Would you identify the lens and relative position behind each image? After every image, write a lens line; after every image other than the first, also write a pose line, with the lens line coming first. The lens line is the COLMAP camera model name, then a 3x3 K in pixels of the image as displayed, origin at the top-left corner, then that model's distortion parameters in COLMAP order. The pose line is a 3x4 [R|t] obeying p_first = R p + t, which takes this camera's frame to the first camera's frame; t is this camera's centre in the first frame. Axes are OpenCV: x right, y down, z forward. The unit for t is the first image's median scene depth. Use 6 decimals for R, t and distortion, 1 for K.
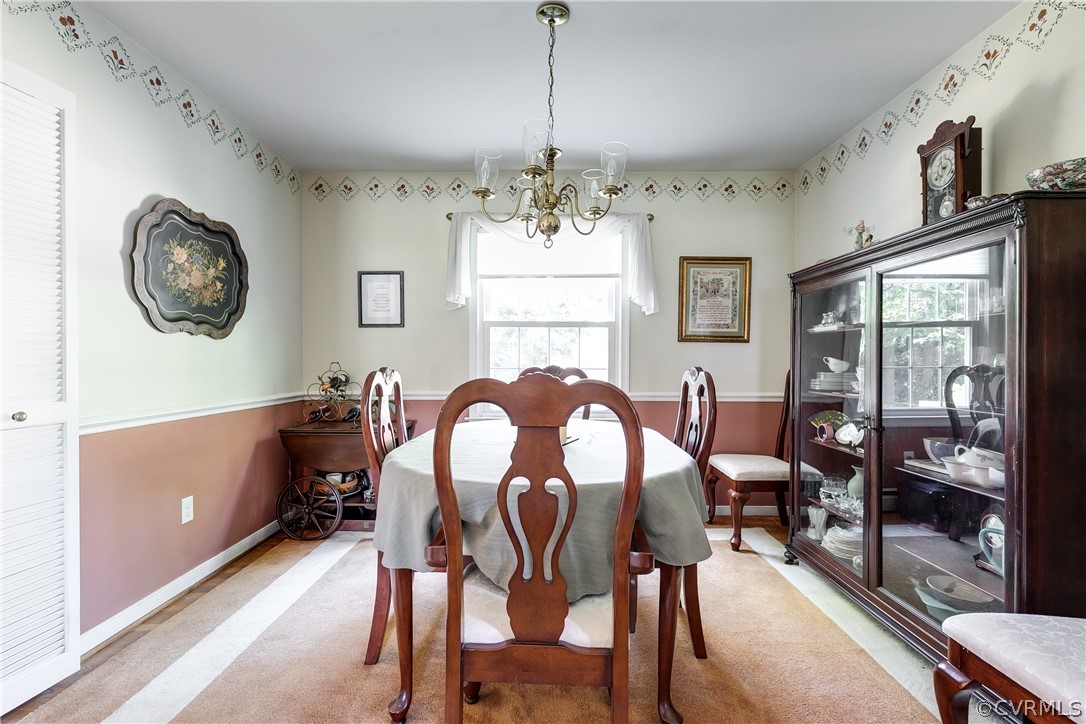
lens RADIAL K [[514.0, 0, 546.7], [0, 514.0, 365.3], [0, 0, 1]] dist [-0.001053, -0.000121]
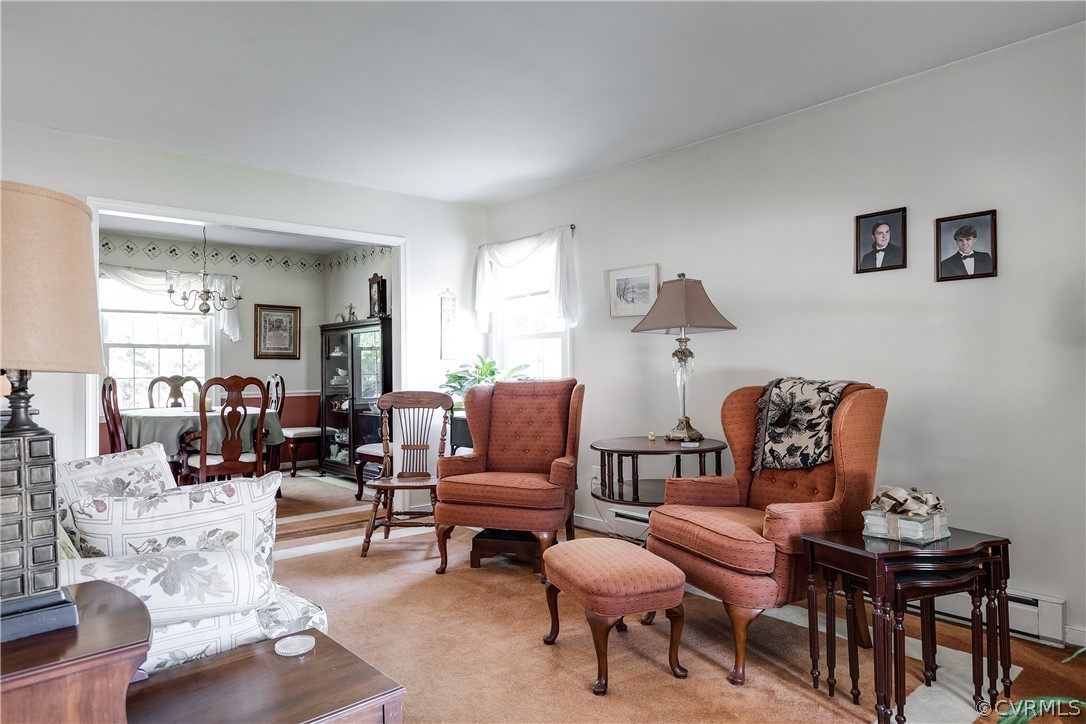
lens RADIAL K [[680.7, 0, 539.6], [0, 680.7, 365.5], [0, 0, 1]] dist [-0.001893, 0.000210]
pose [[0.761066, -0.007321, 0.648633, -0.558531], [0.017087, 0.999816, -0.008765, 0.009145], [-0.648449, 0.017754, 0.761051, -1.484649]]
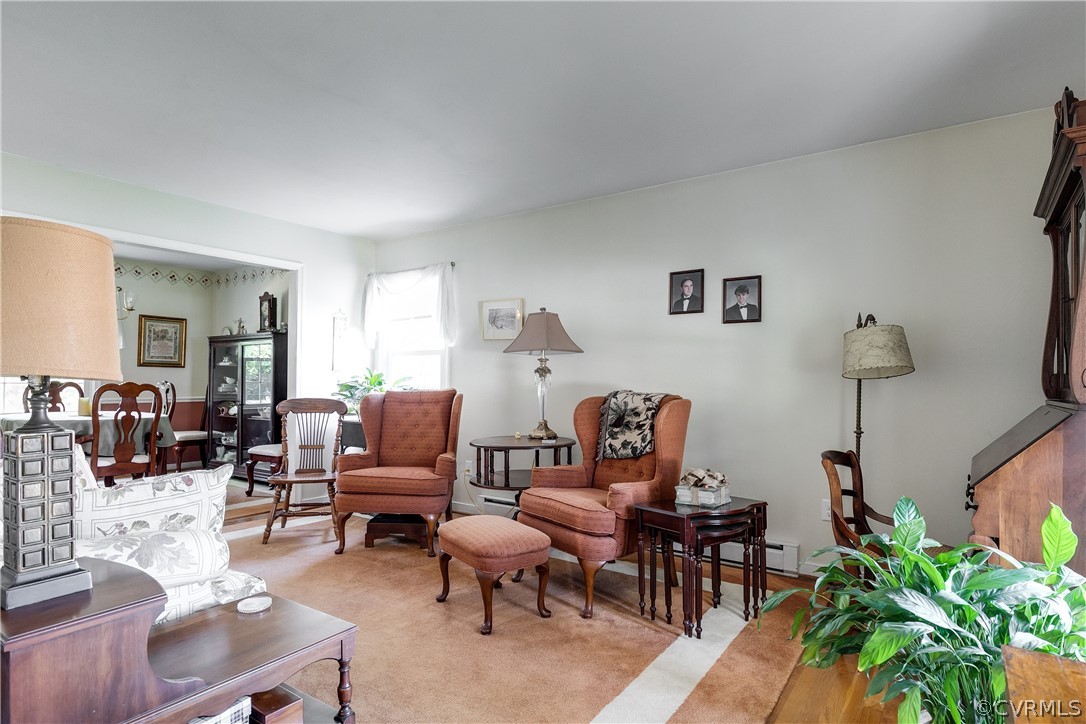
lens RADIAL K [[583.7, 0, 546.7], [0, 583.7, 373.1], [0, 0, 1]] dist [-0.002462, -0.001125]
pose [[0.580276, 0.011136, 0.814344, -0.662142], [0.001536, 0.999890, -0.014768, 0.007063], [-0.814419, 0.009820, 0.580195, -1.507213]]
